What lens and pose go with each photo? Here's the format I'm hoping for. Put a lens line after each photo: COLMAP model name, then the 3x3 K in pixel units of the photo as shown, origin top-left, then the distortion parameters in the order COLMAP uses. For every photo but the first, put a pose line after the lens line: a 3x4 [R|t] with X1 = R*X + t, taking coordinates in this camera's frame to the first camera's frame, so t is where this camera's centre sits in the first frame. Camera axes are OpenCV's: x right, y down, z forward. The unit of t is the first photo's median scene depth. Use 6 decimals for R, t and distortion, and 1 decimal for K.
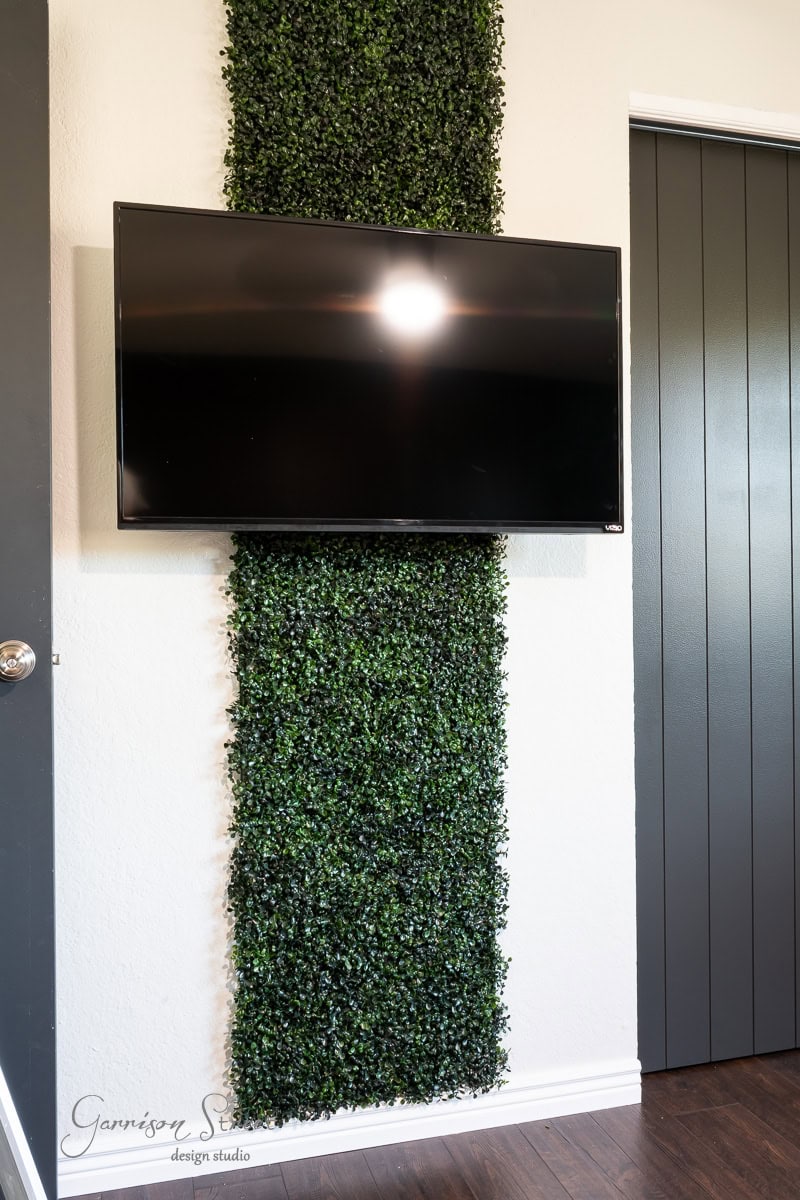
lens RADIAL K [[935.5, 0, 400.2], [0, 935.5, 620.9], [0, 0, 1]] dist [0.004018, 0.003771]
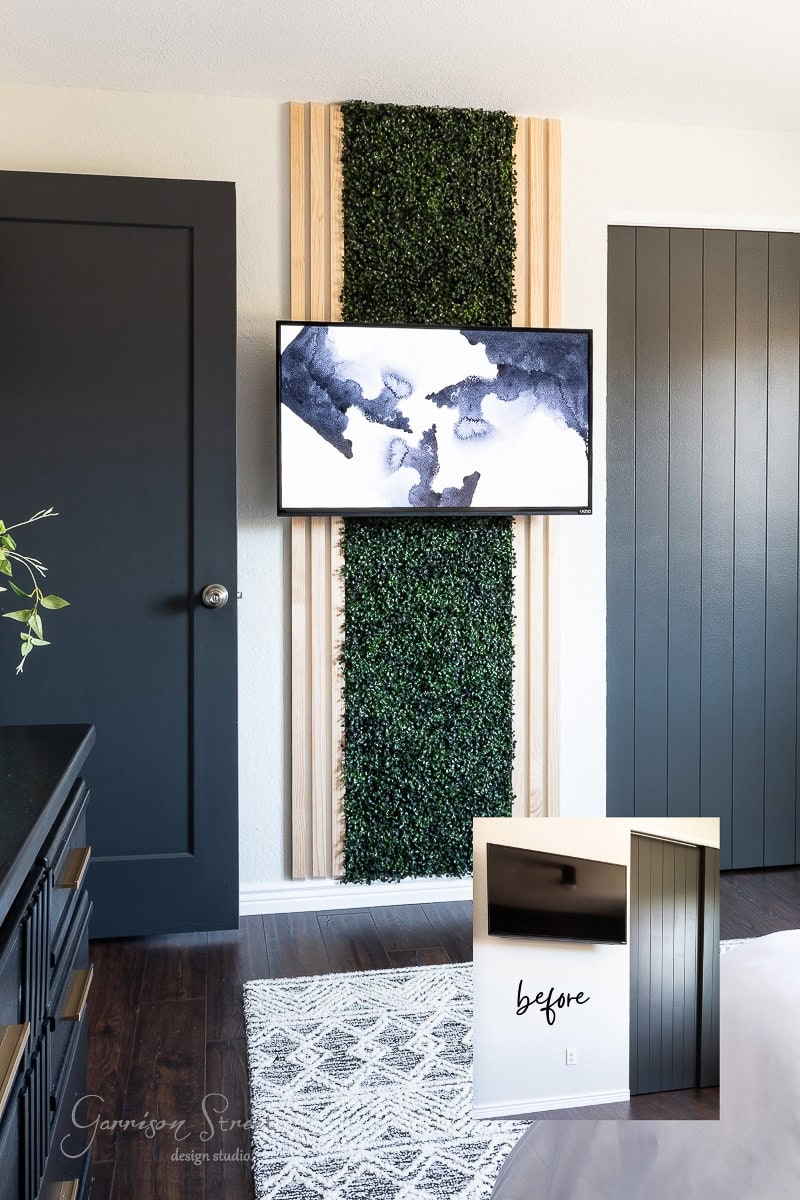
lens RADIAL K [[1021.9, 0, 397.5], [0, 1021.9, 535.5], [0, 0, 1]] dist [0.000937, -0.006531]
pose [[0.995655, 0.008615, -0.092716, 0.075281], [-0.006679, 0.999753, 0.021179, -0.092041], [0.092876, -0.020468, 0.995467, -0.706459]]
